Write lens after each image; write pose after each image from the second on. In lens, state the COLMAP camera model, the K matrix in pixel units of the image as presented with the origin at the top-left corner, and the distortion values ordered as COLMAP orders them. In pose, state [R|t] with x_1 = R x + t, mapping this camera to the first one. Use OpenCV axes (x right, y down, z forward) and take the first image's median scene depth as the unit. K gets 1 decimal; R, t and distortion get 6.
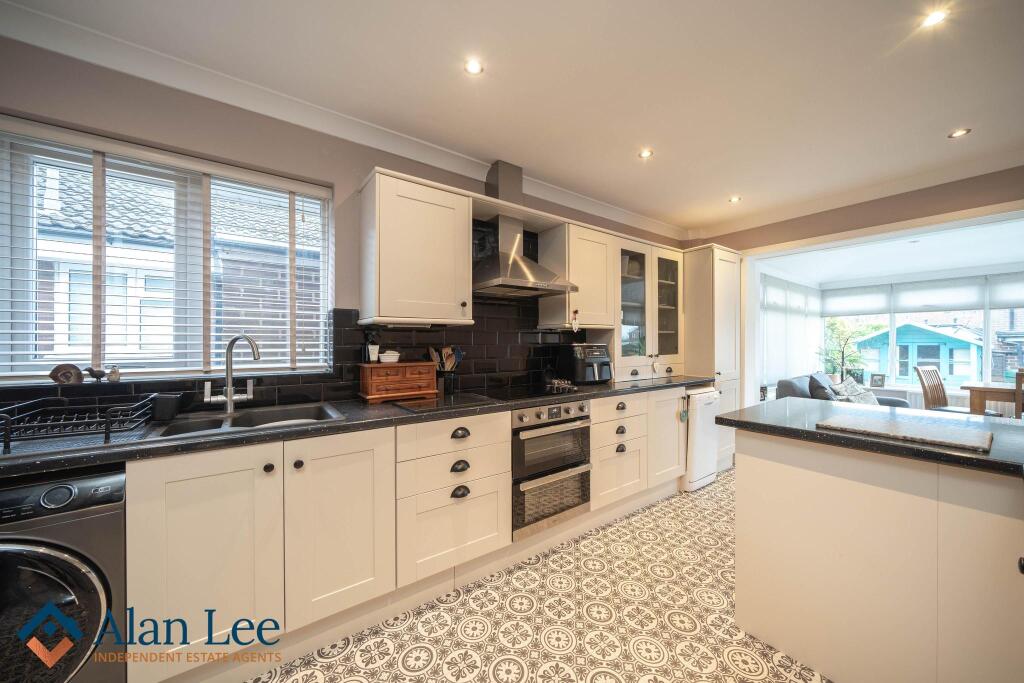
lens RADIAL K [[359.4, 0, 515.6], [0, 359.4, 341.5], [0, 0, 1]] dist [-0.000031, 0.000047]
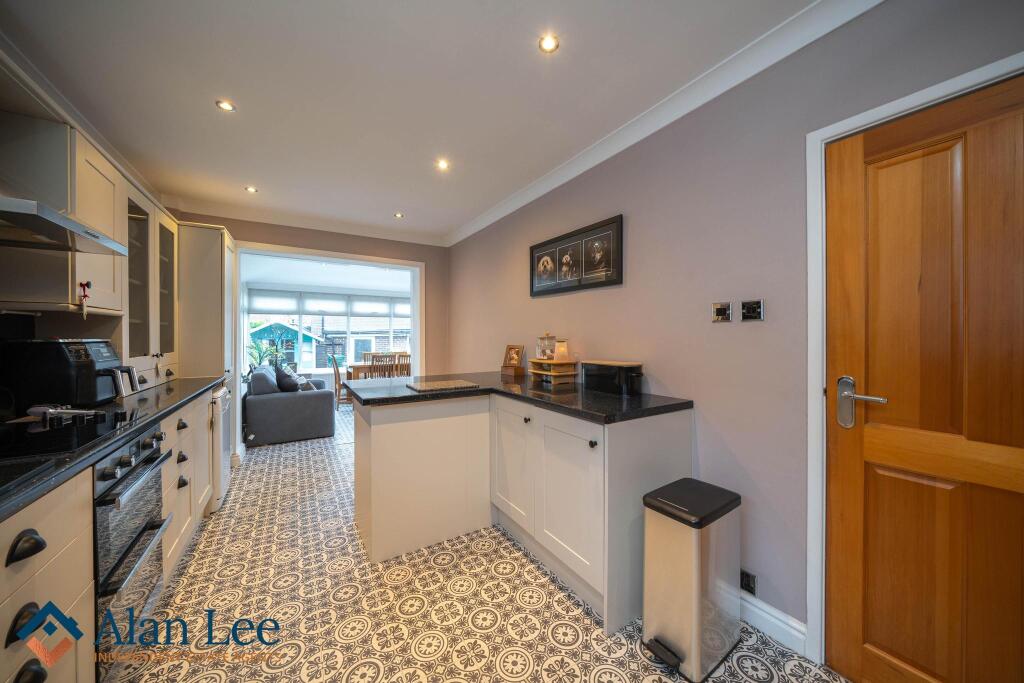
lens RADIAL K [[359.4, 0, 520.3], [0, 359.4, 336.7], [0, 0, 1]] dist [-0.000031, 0.000047]
pose [[0.079915, -0.000123, 0.996802, -0.314383], [0.001622, 0.999999, -0.000006, 0.003476], [-0.996800, 0.001617, 0.079915, 0.210392]]
